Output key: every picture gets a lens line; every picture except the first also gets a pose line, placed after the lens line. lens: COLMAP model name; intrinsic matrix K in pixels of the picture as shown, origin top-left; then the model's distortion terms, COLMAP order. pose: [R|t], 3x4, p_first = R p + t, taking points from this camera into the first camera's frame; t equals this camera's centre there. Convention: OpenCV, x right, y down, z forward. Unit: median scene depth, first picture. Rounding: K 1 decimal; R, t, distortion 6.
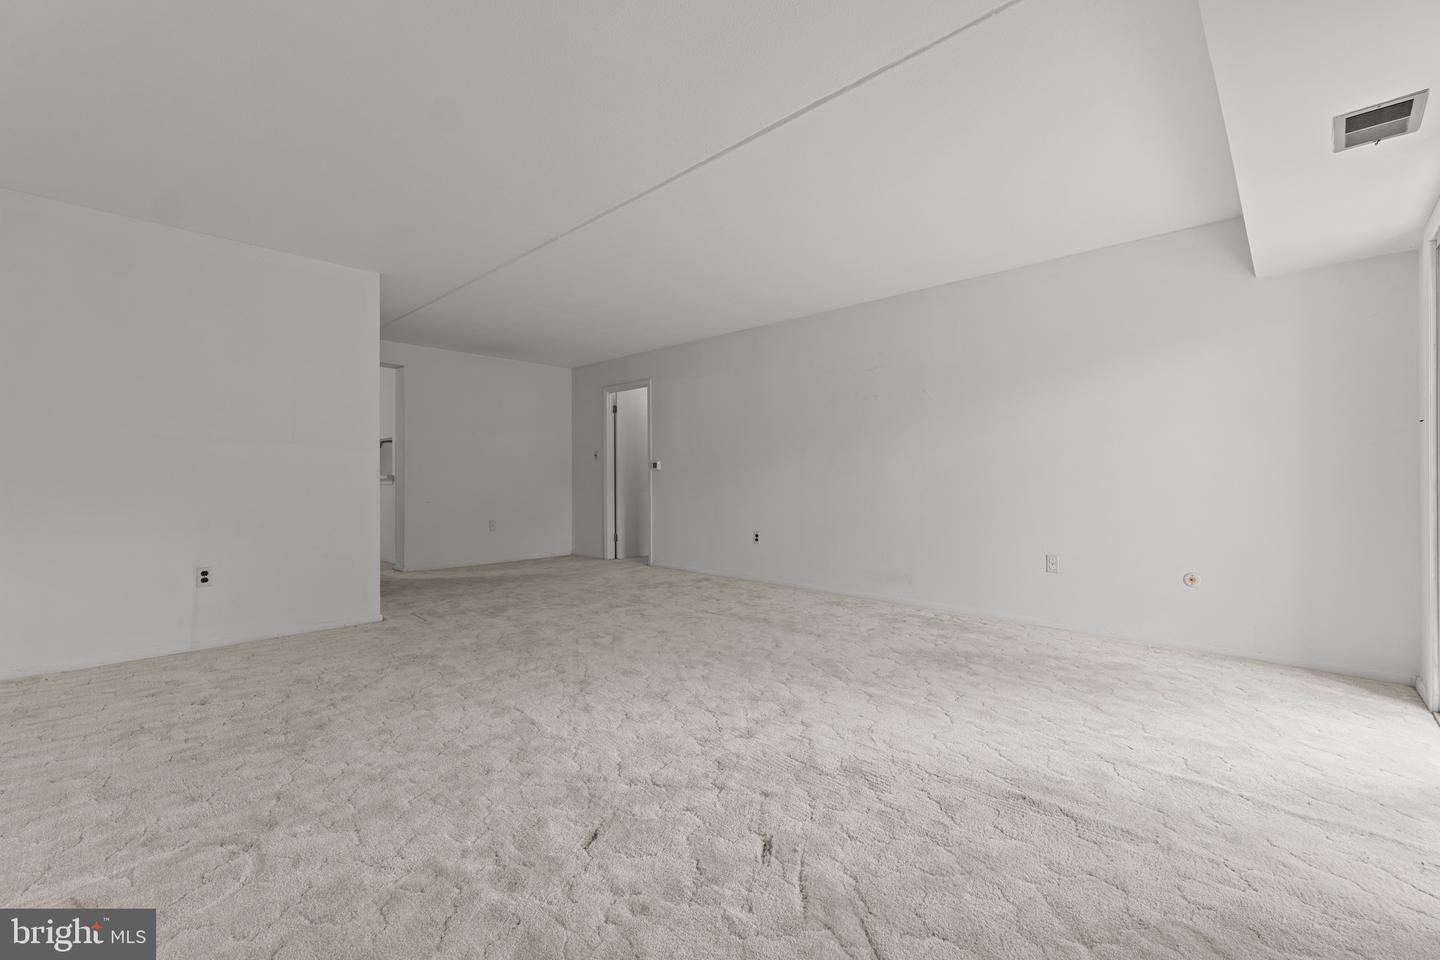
lens RADIAL K [[609.0, 0, 720.0], [0, 609.0, 480.0], [0, 0, 1]] dist [0.008399, -0.000375]
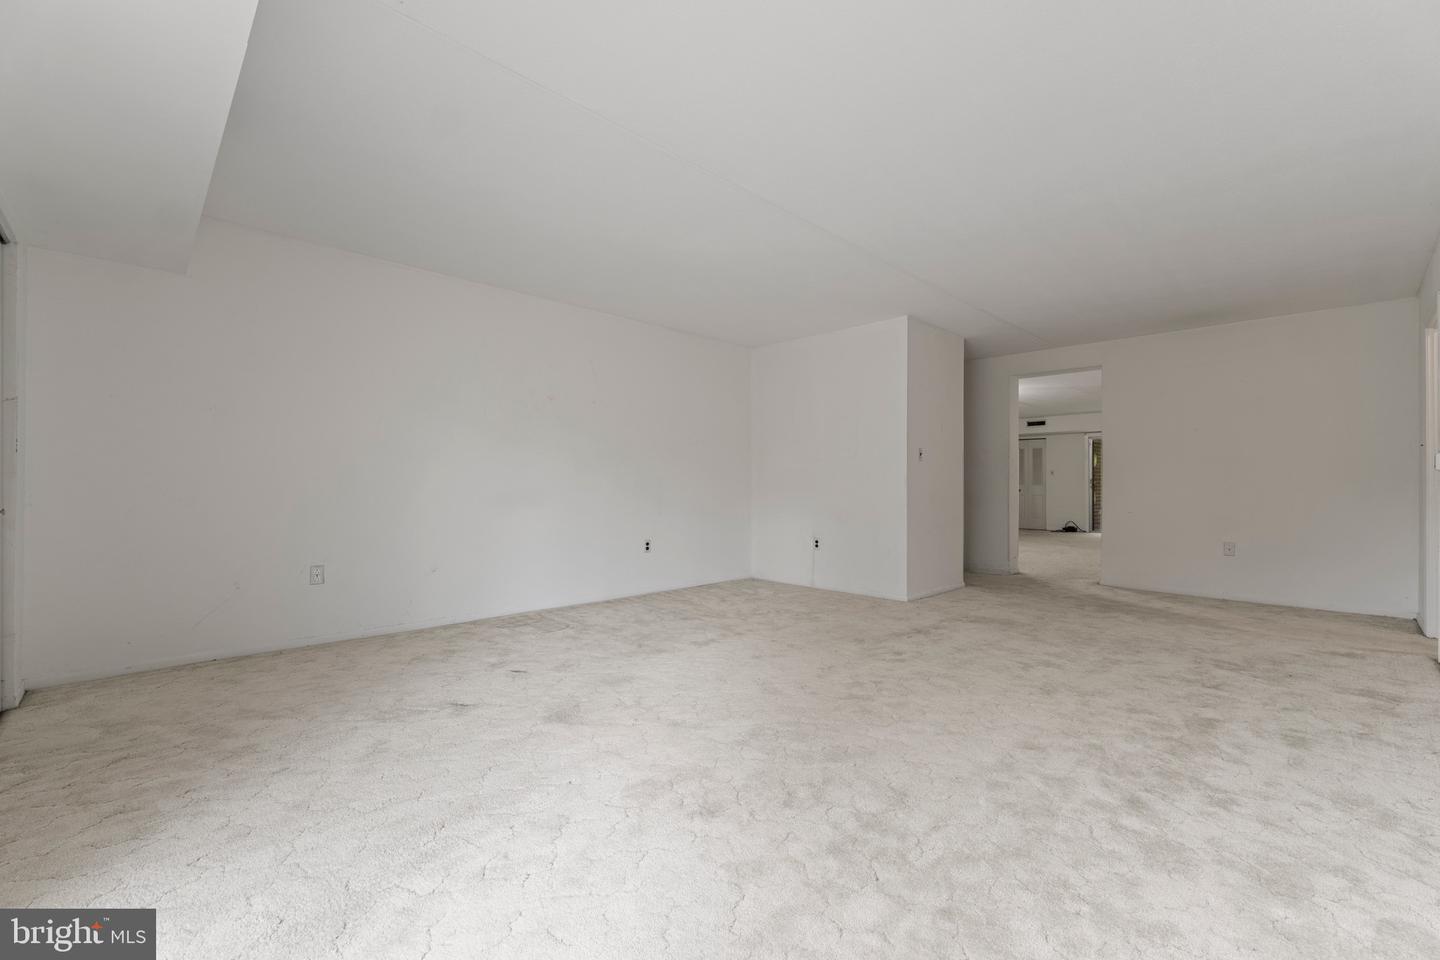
lens RADIAL K [[609.0, 0, 720.0], [0, 609.0, 480.0], [0, 0, 1]] dist [0.008399, -0.000375]
pose [[-0.023358, 0.006572, -0.999706, 0.850233], [-0.005190, 0.999964, 0.006695, -0.024598], [0.999714, 0.005344, -0.023323, 0.826805]]
